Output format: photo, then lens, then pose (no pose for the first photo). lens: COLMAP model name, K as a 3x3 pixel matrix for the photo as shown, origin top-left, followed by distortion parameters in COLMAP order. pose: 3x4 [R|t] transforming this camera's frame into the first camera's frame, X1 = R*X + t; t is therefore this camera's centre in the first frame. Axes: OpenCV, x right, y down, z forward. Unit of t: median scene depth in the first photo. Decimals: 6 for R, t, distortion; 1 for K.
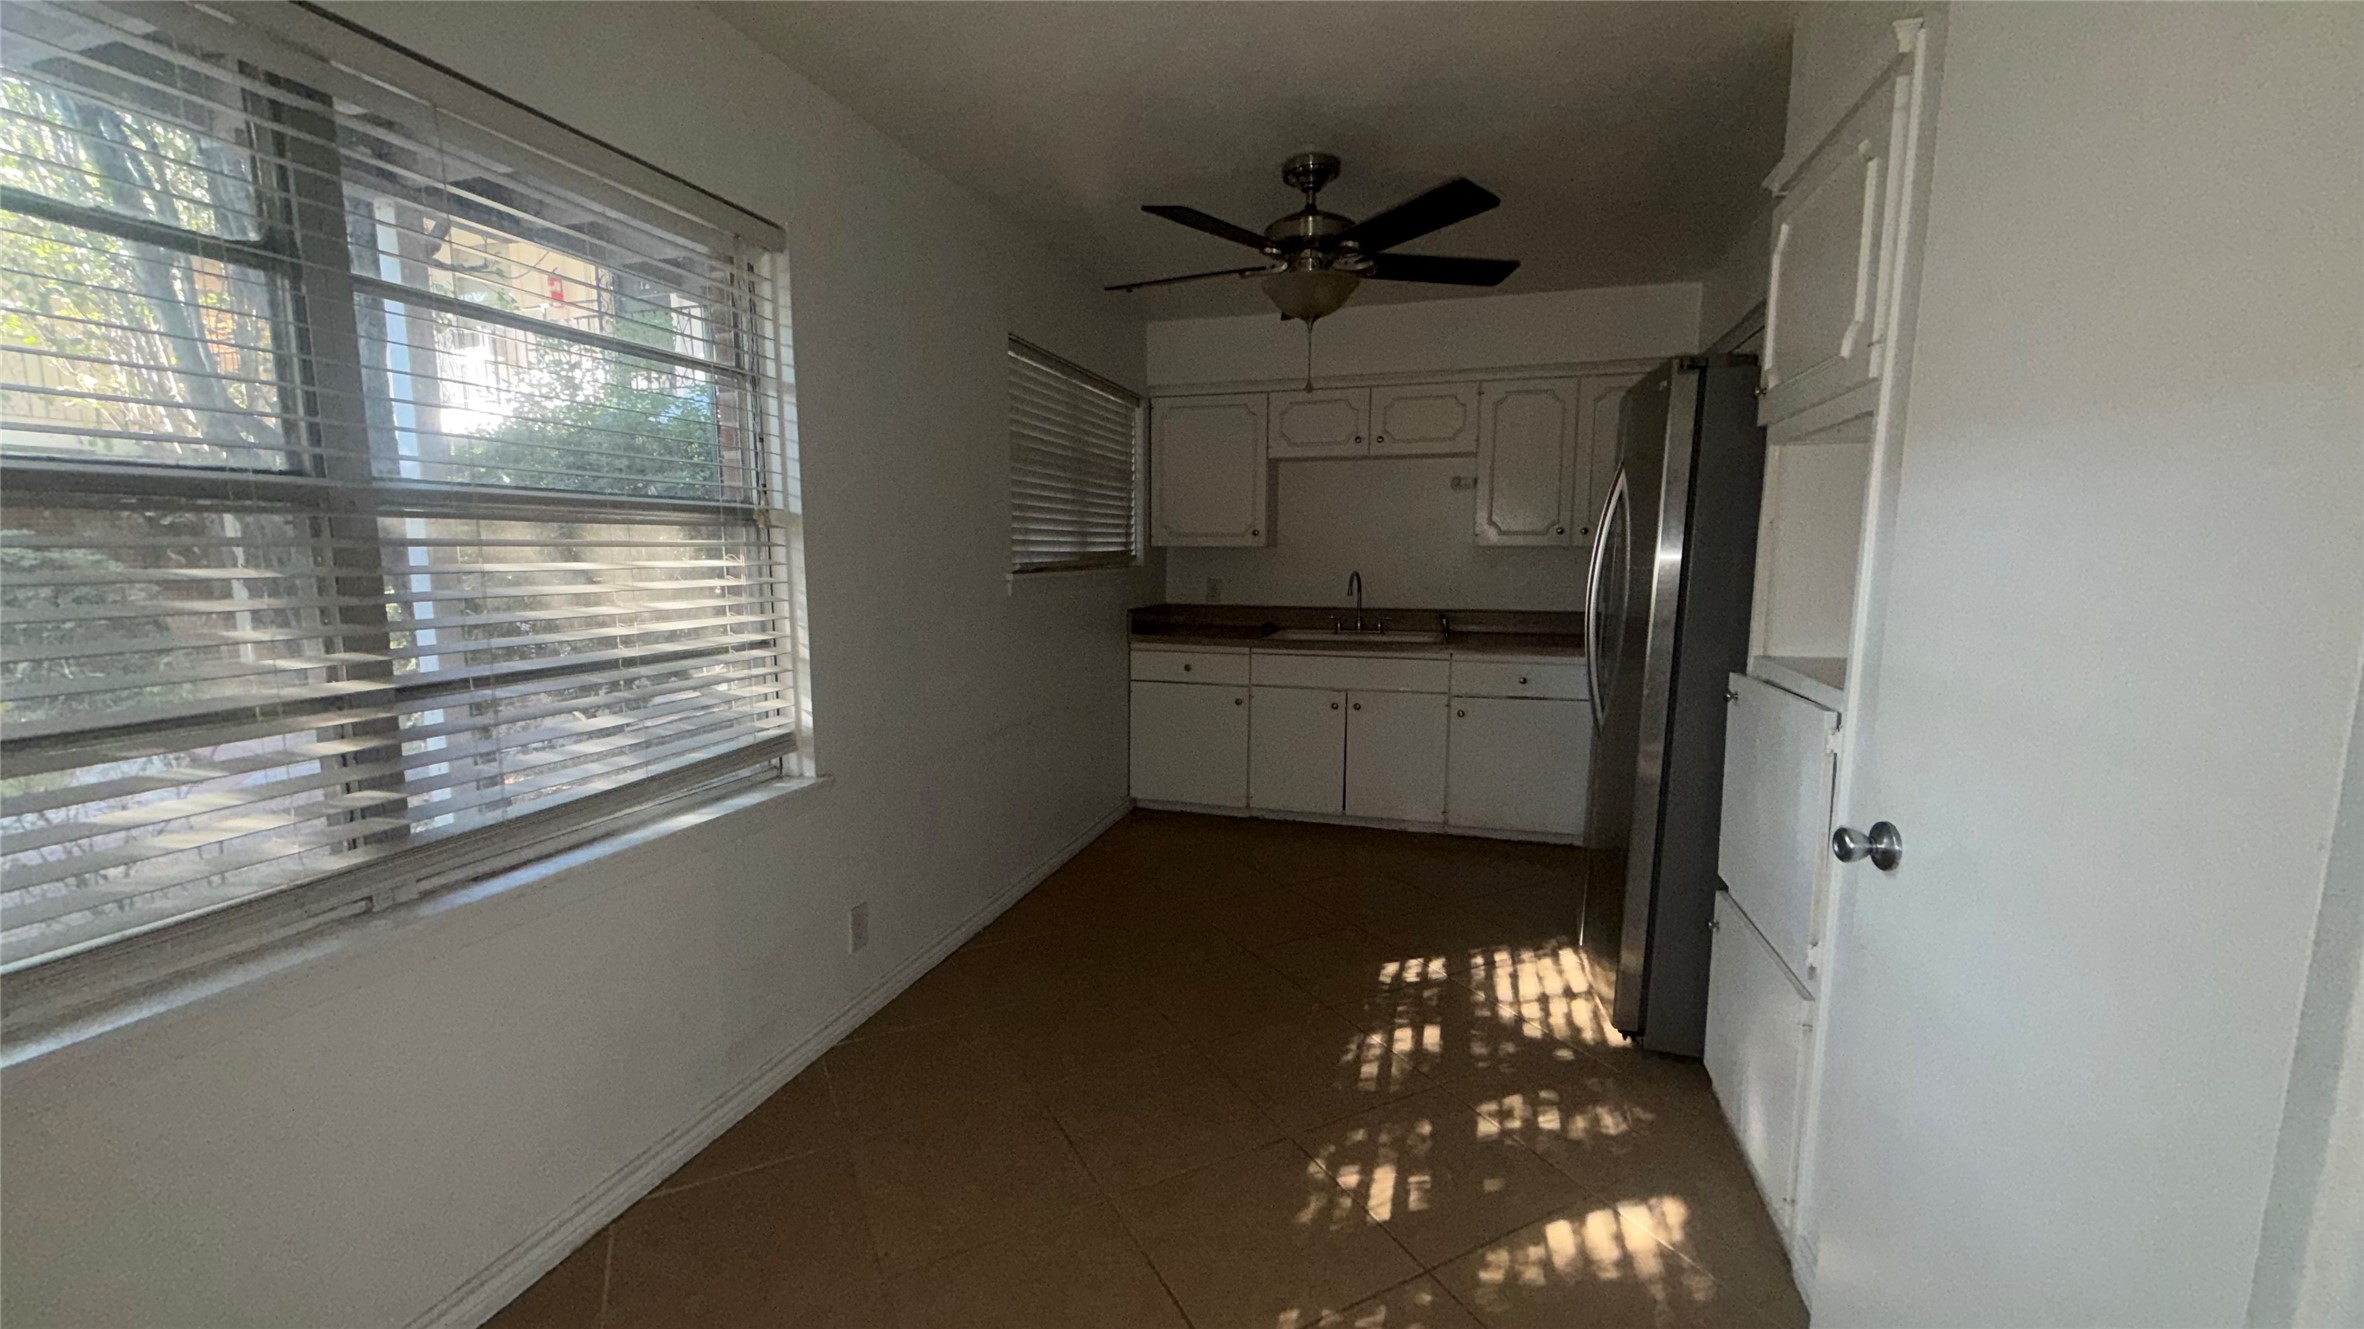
lens RADIAL K [[942.9, 0, 1175.3], [0, 942.9, 668.2], [0, 0, 1]] dist [0.000854, 0.000121]
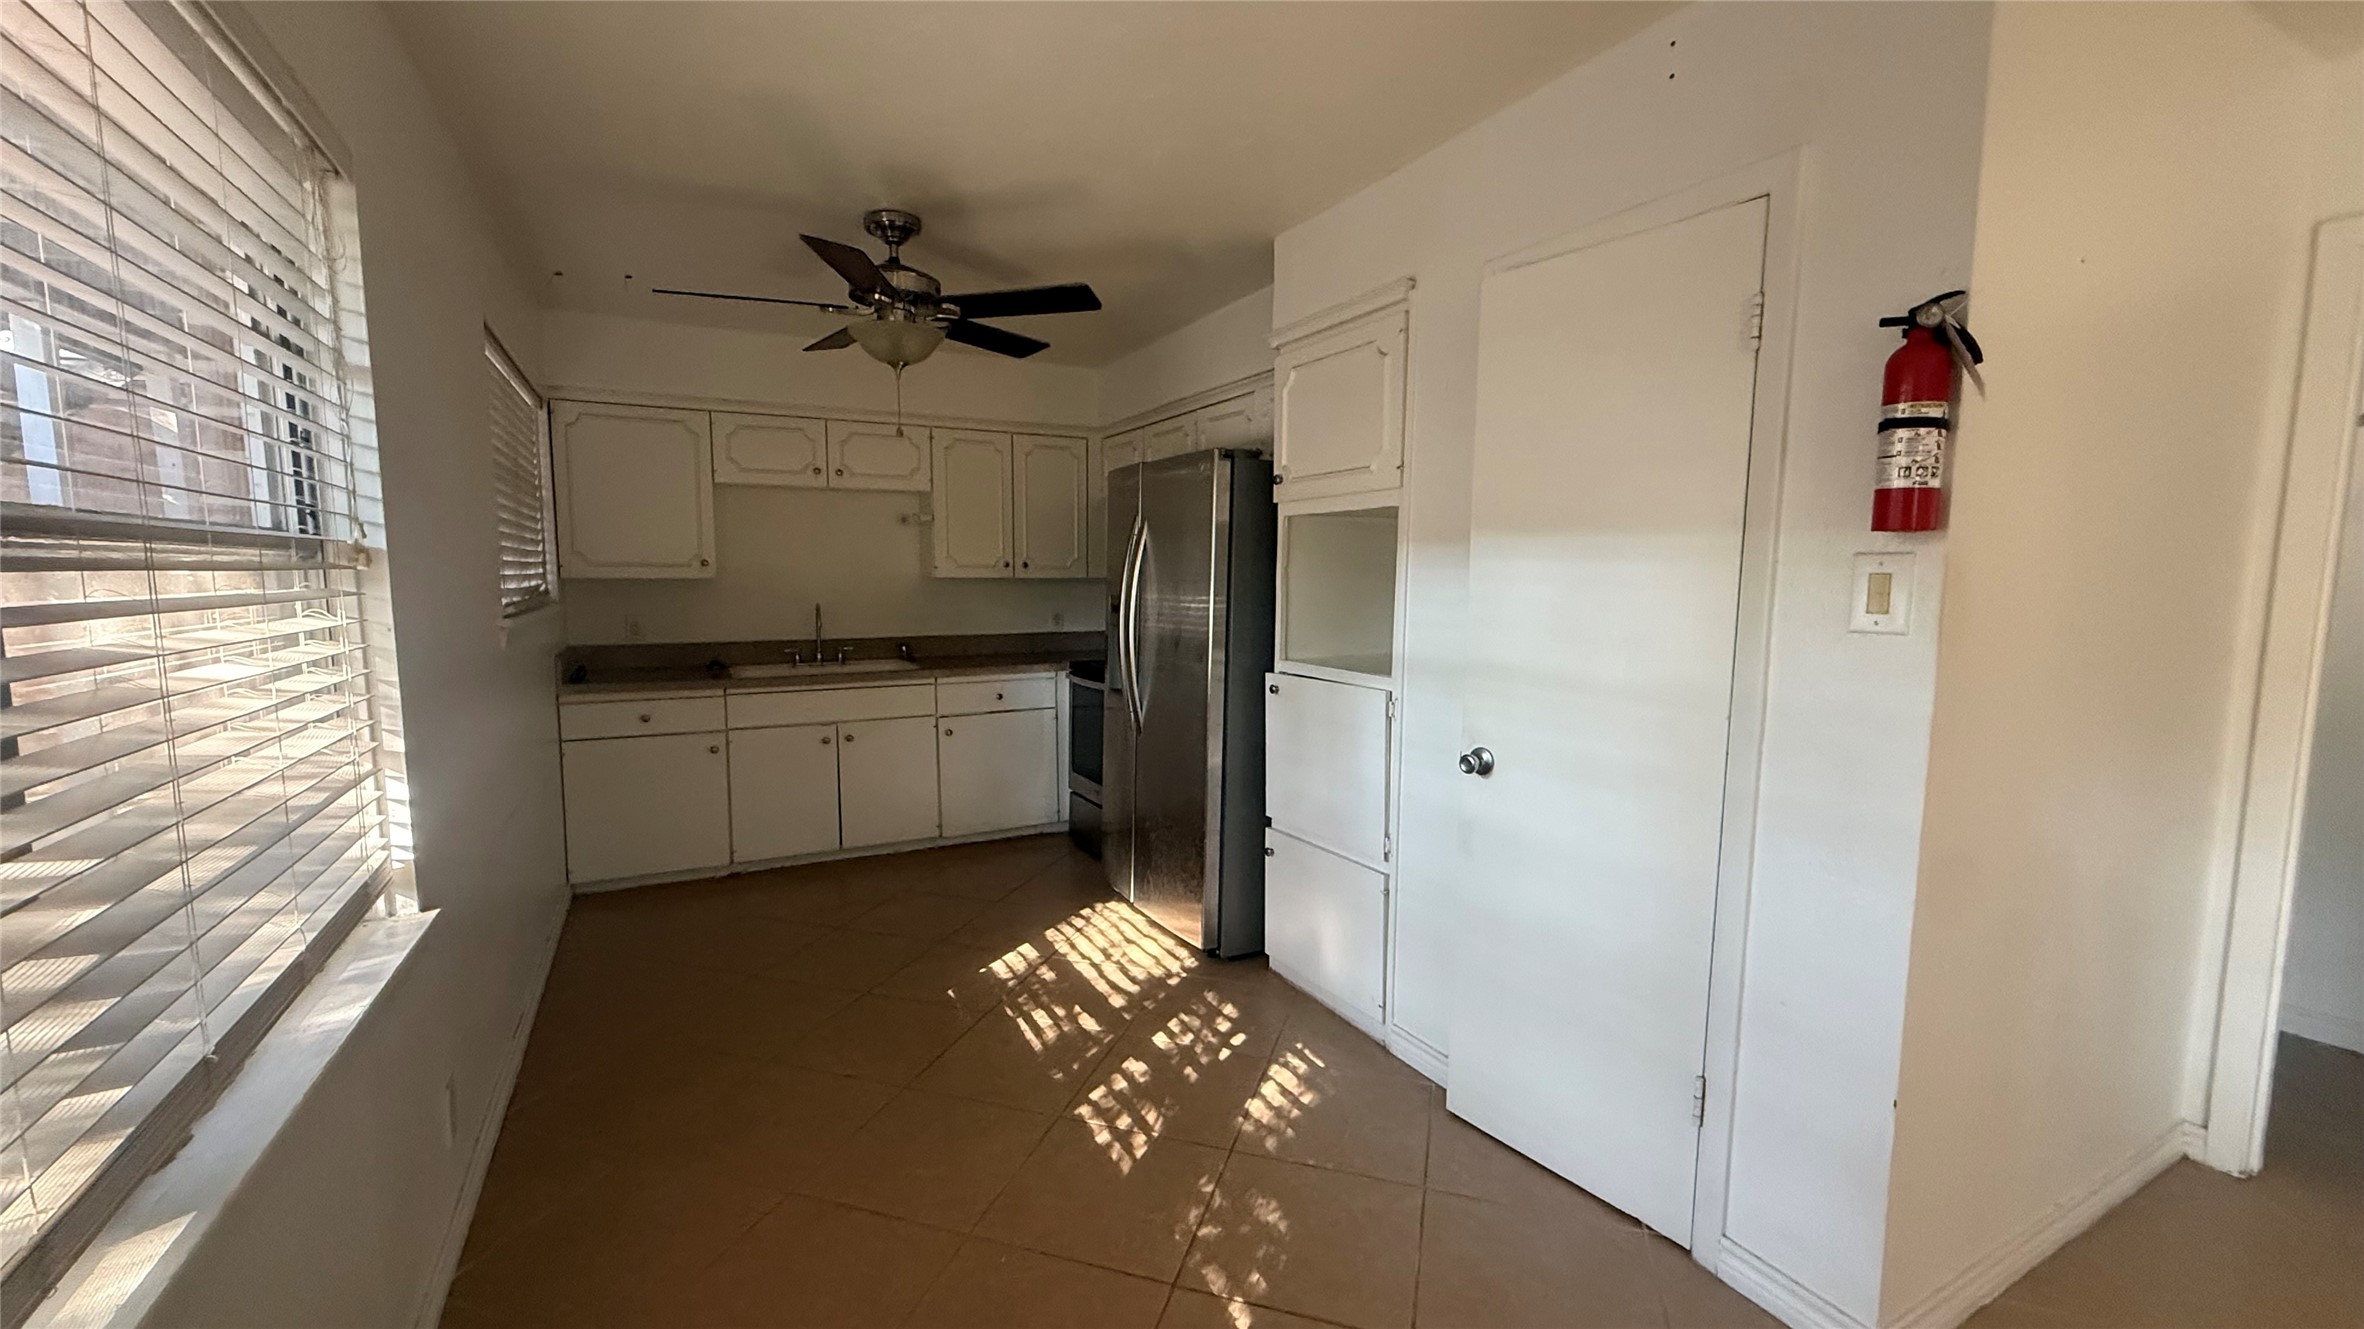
lens RADIAL K [[942.9, 0, 1175.3], [0, 942.9, 668.2], [0, 0, 1]] dist [0.000854, 0.000121]
pose [[0.707669, -0.071437, 0.702923, -0.346256], [0.086890, 0.996123, 0.013758, -0.022692], [-0.701181, 0.051341, 0.711132, 0.053892]]
